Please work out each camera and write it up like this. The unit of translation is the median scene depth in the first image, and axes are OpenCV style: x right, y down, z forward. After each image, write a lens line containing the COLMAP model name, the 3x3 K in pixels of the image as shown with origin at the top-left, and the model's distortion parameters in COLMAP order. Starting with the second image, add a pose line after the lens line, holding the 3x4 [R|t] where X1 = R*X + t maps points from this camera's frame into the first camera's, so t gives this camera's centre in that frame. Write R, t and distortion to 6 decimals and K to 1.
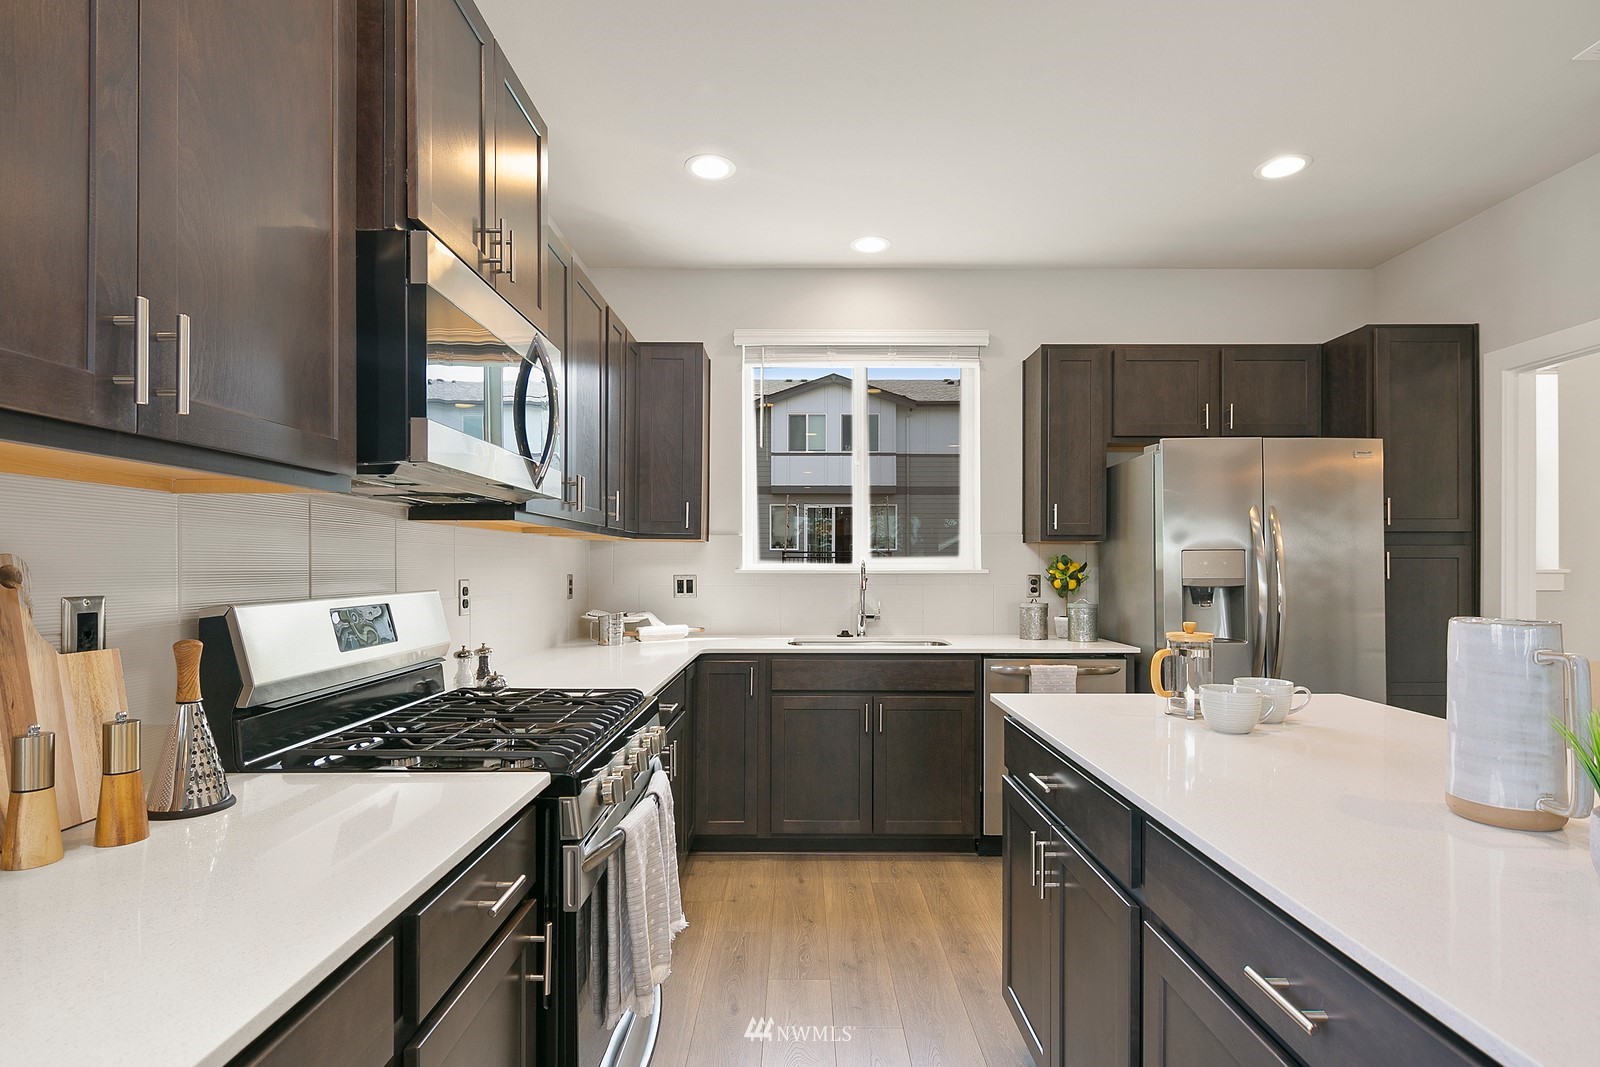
lens RADIAL K [[786.0, 0, 801.6], [0, 786.0, 556.5], [0, 0, 1]] dist [0.001024, 0.000277]
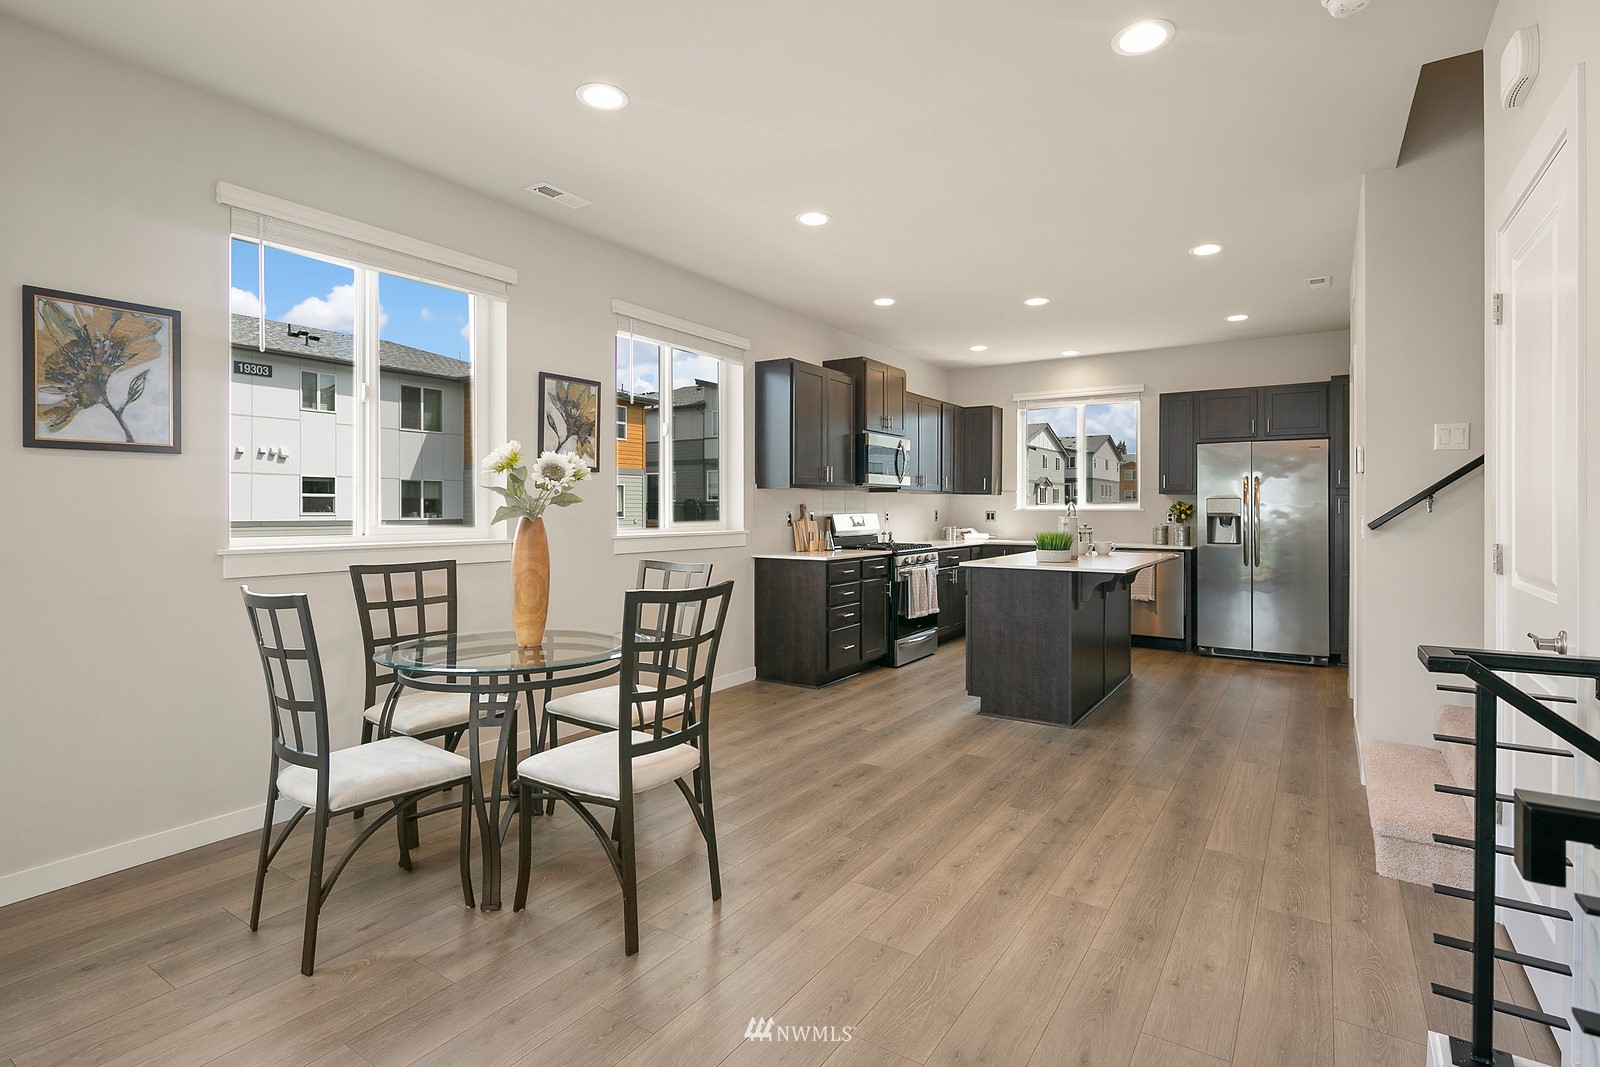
lens RADIAL K [[786.0, 0, 801.6], [0, 786.0, 556.5], [0, 0, 1]] dist [0.001024, 0.000277]
pose [[0.832674, 0.036976, -0.552527, 0.679276], [0.004008, 0.997340, 0.072783, -0.011916], [0.553748, -0.062819, 0.830311, -1.185660]]
